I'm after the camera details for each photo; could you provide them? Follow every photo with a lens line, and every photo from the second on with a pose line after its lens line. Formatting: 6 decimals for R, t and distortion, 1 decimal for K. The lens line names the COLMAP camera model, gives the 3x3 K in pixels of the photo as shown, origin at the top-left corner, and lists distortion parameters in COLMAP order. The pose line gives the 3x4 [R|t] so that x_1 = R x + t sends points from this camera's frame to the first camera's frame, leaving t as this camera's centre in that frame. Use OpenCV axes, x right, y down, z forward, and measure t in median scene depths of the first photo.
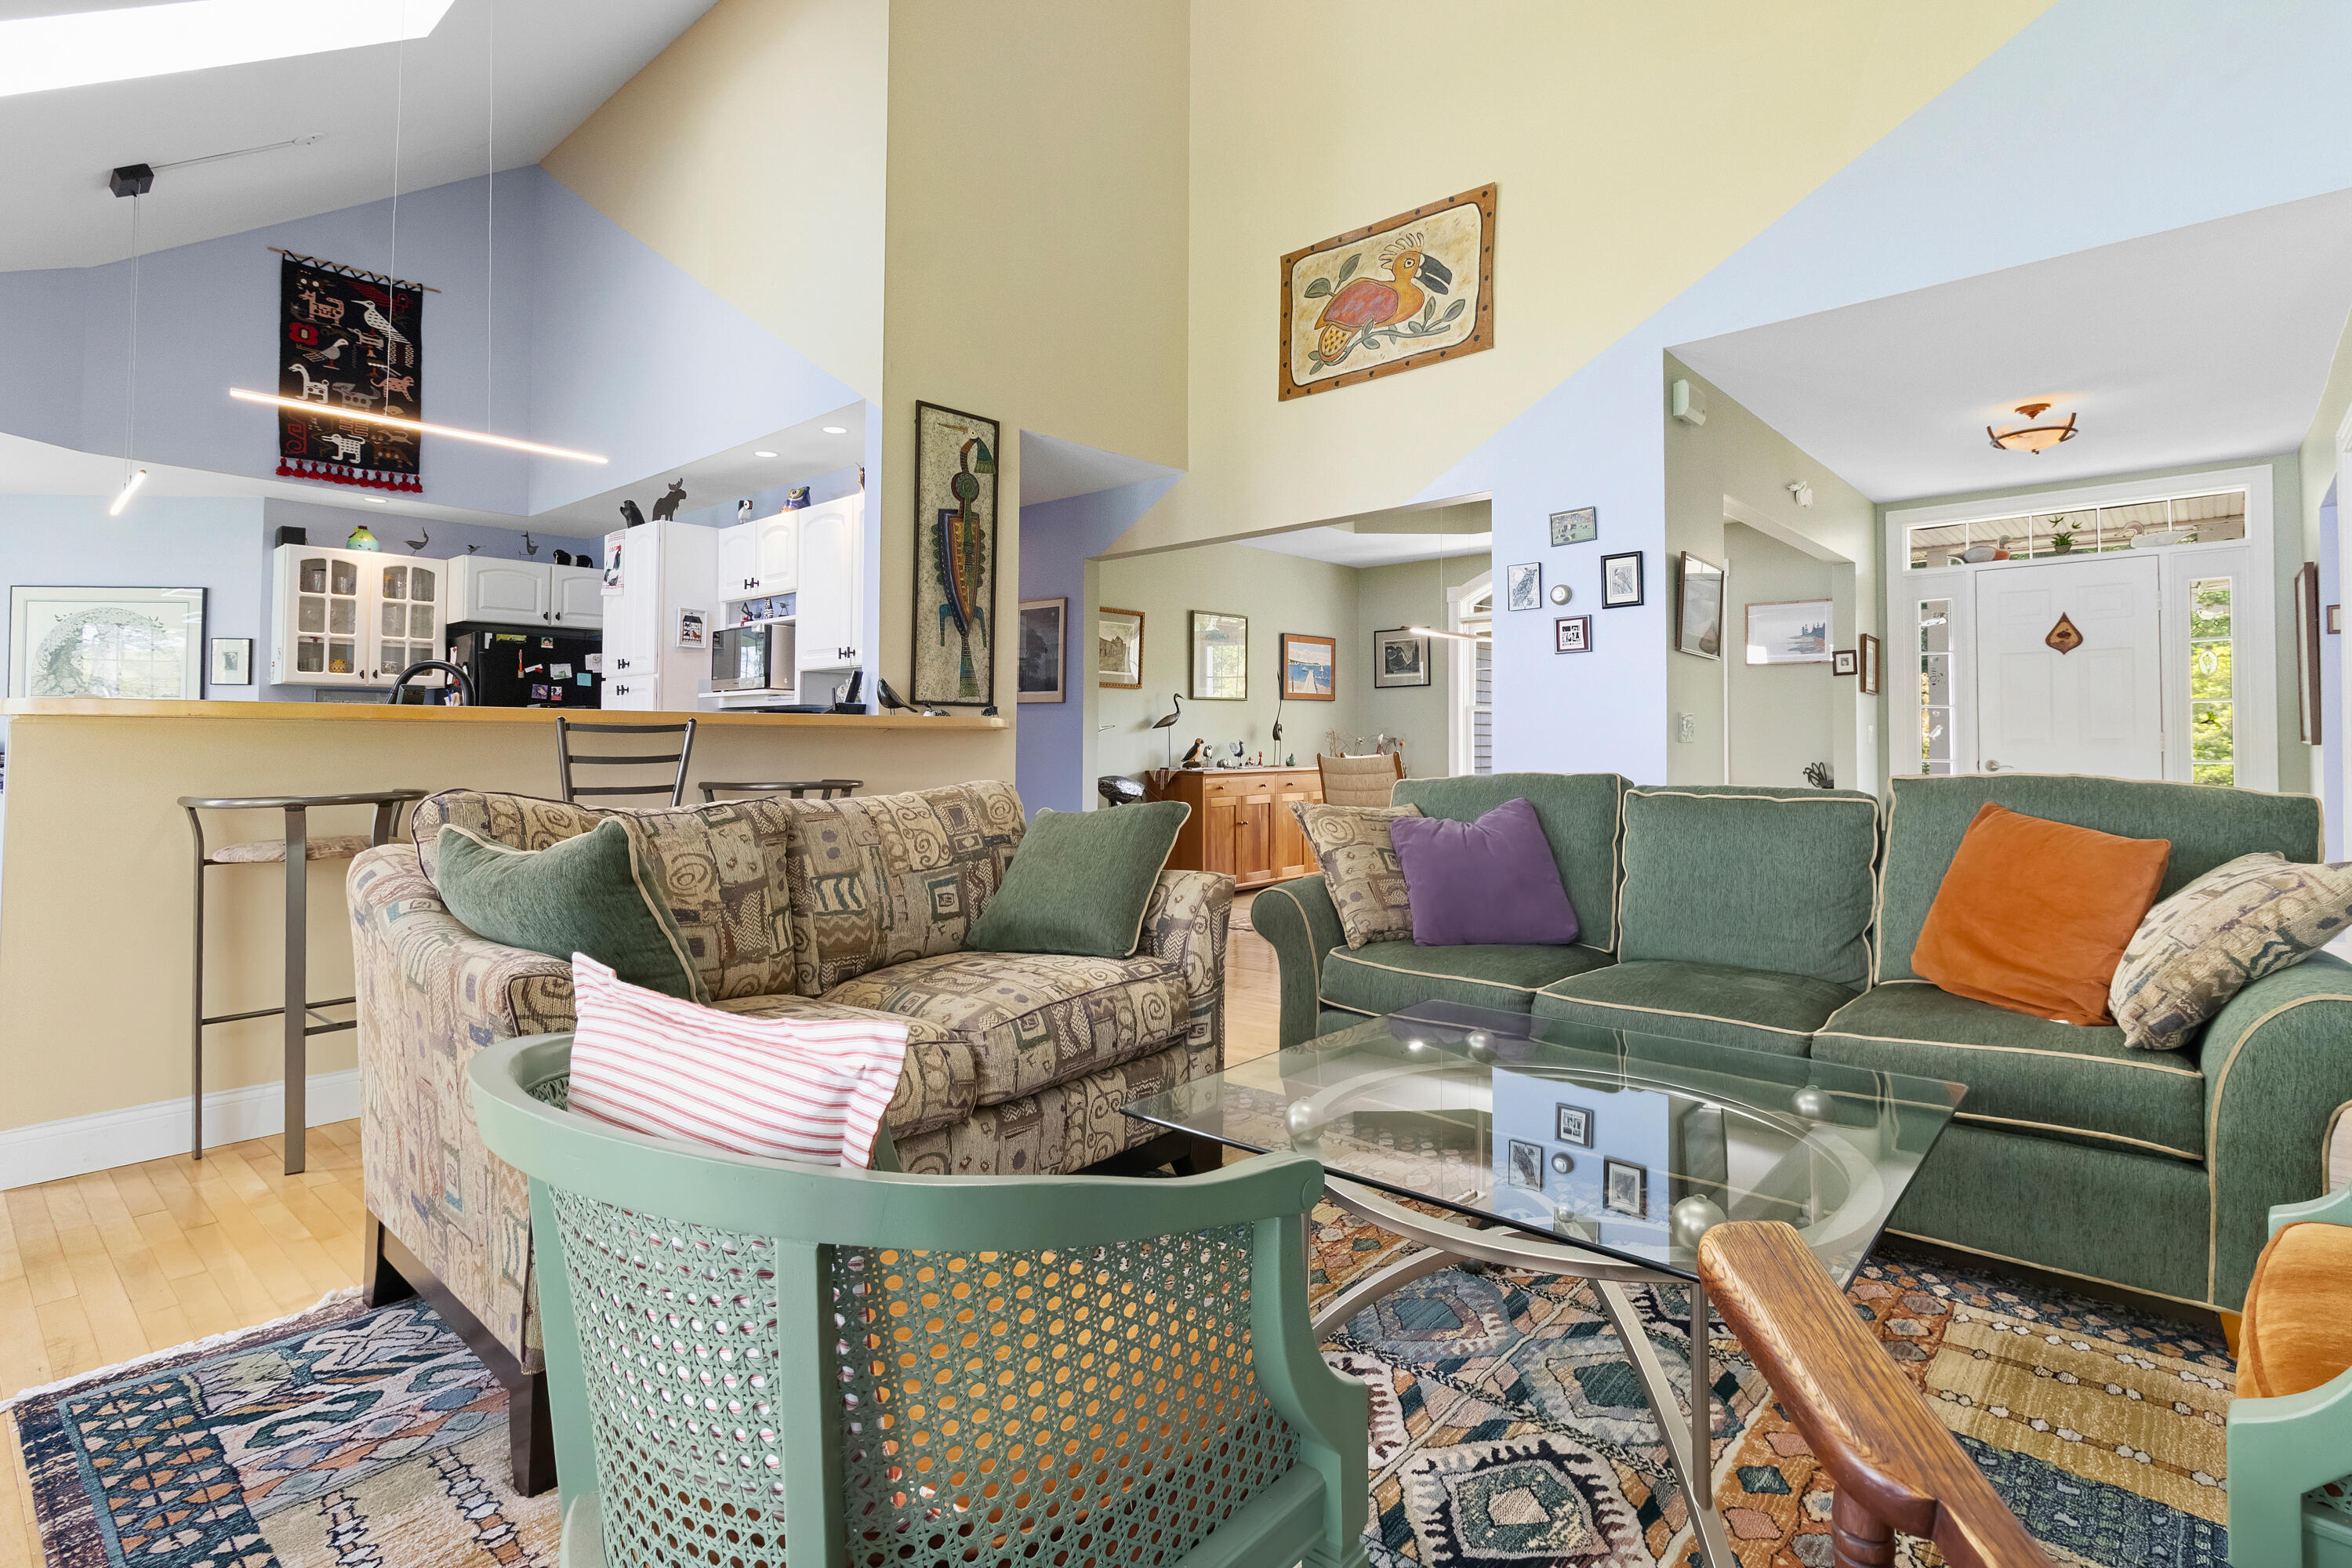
lens RADIAL K [[1118.7, 0, 1197.4], [0, 1118.7, 728.5], [0, 0, 1]] dist [0.001722, 0.000925]
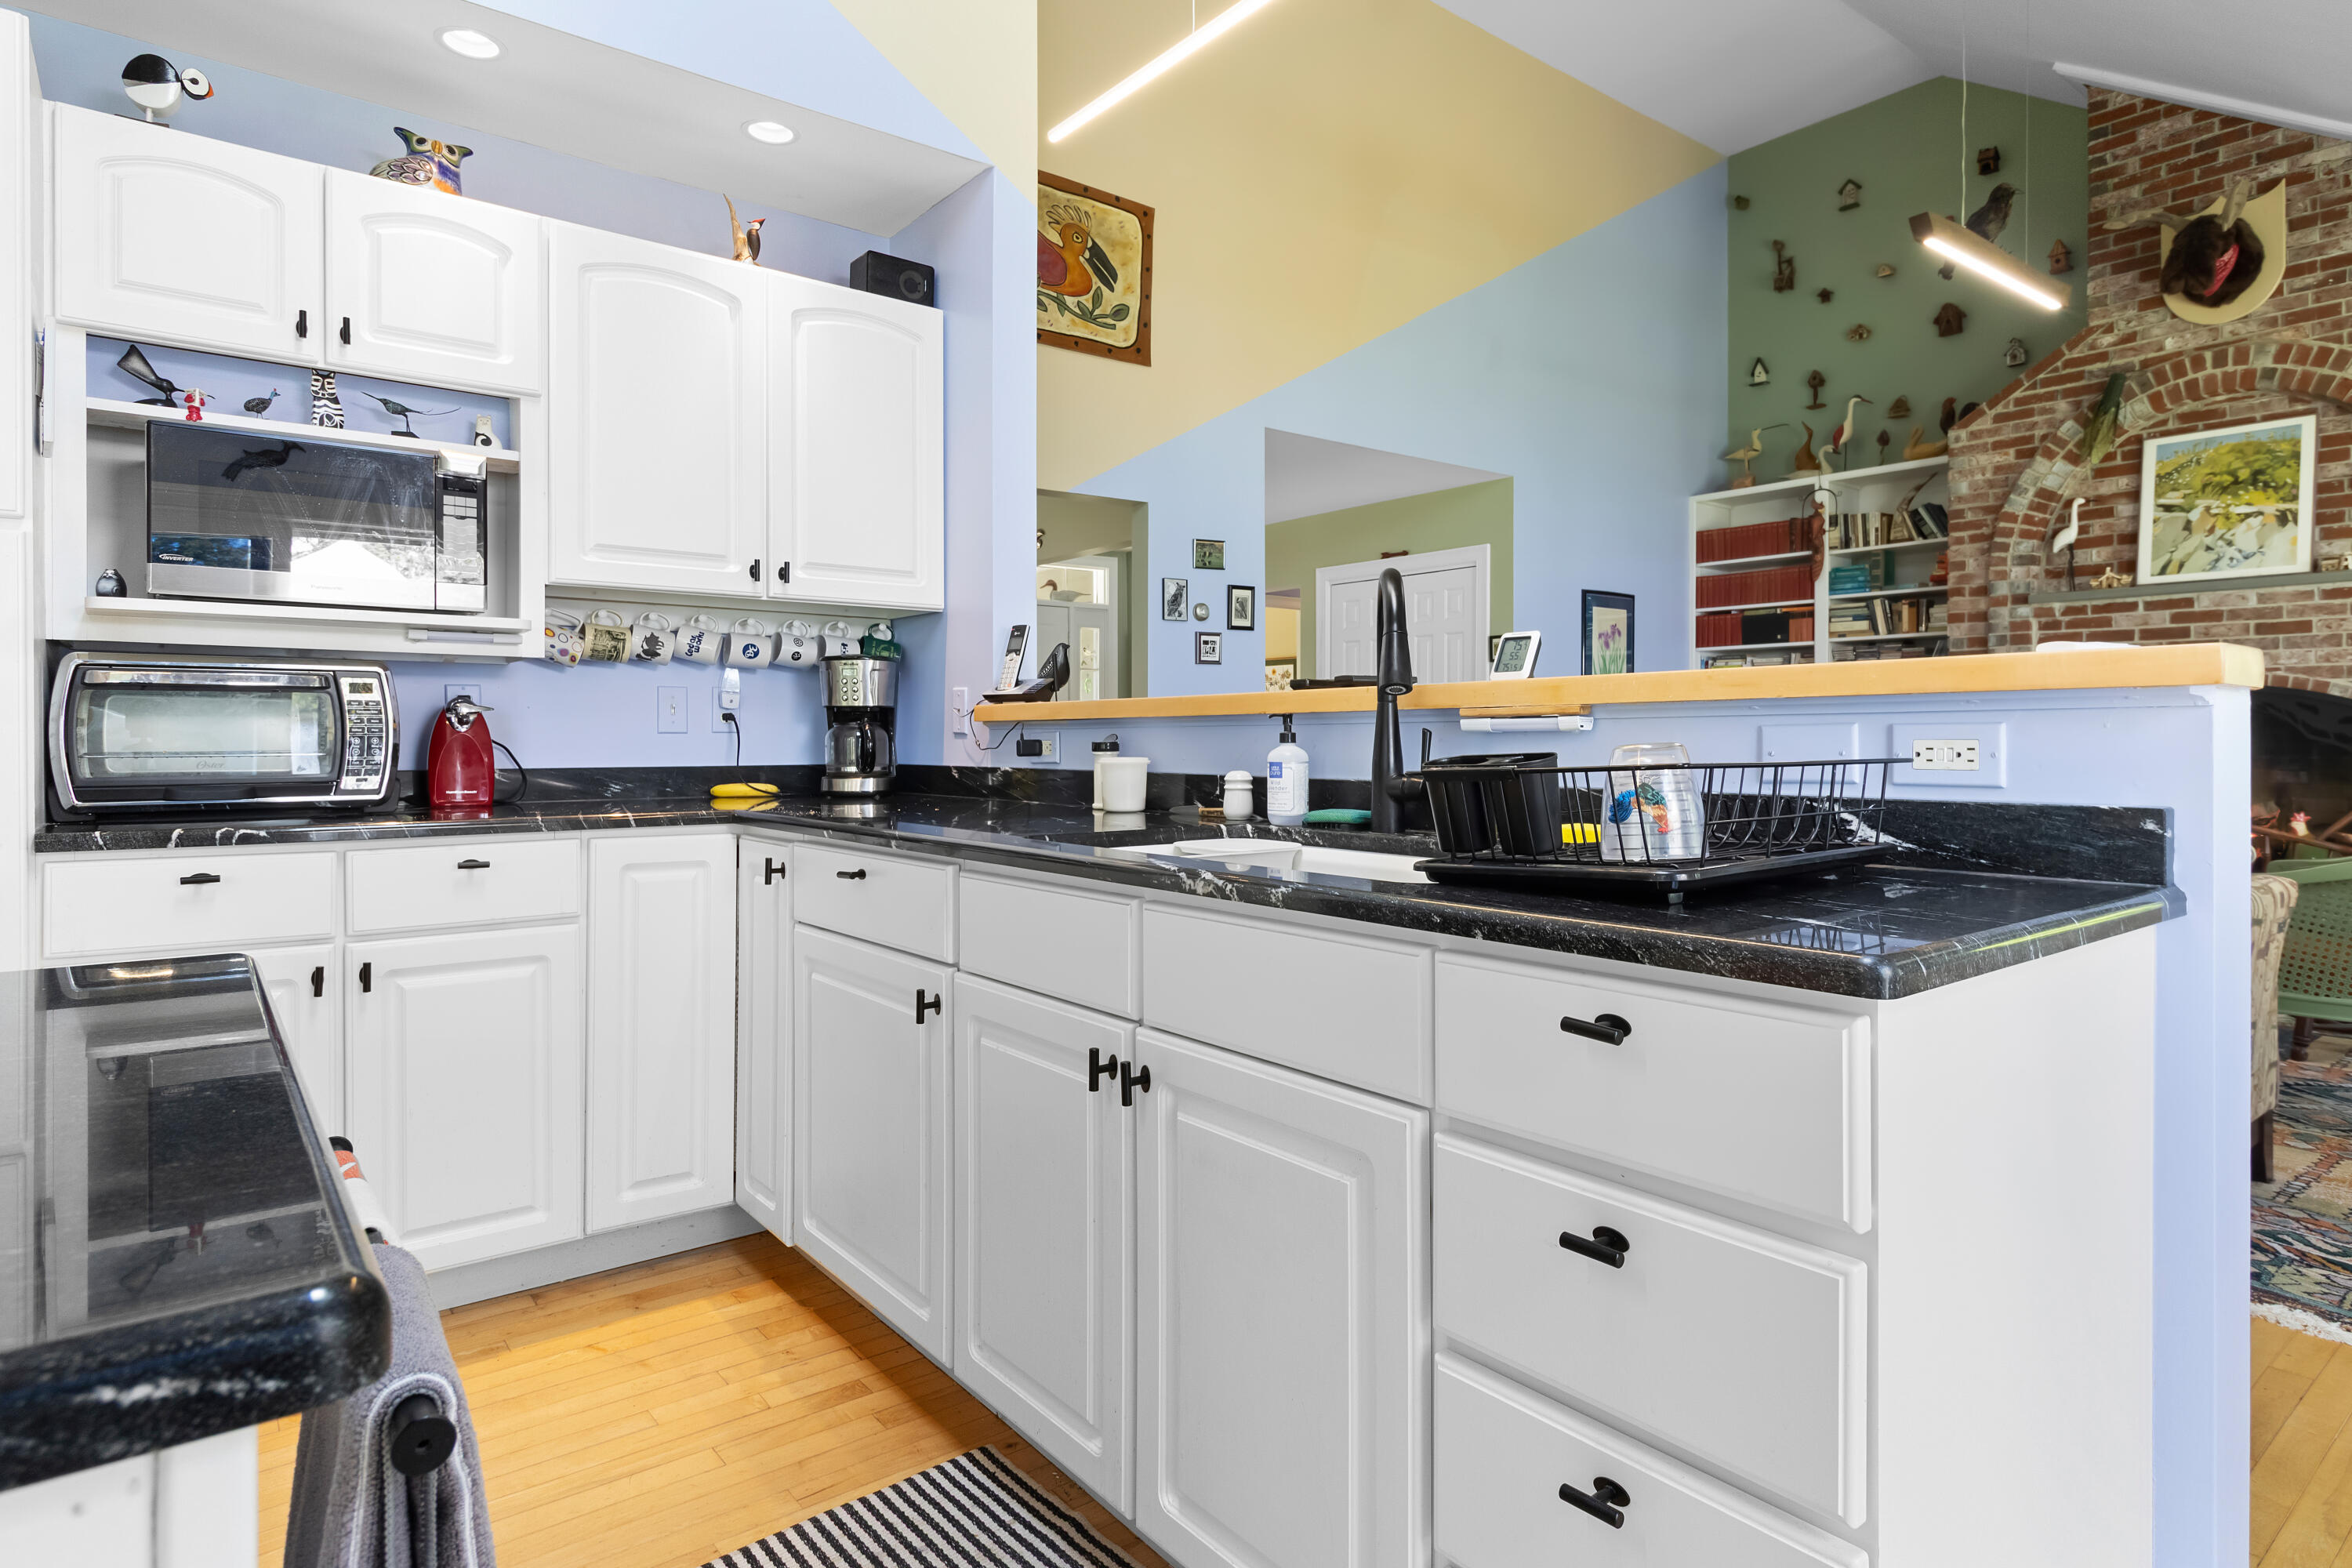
lens RADIAL K [[1278.5, 0, 1183.7], [0, 1278.5, 765.0], [0, 0, 1]] dist [0.004652, 0.000050]
pose [[0.183097, -0.020381, 0.982884, -0.674785], [-0.013385, 0.999641, 0.023222, 0.004165], [-0.983004, -0.017408, 0.182758, 0.545722]]
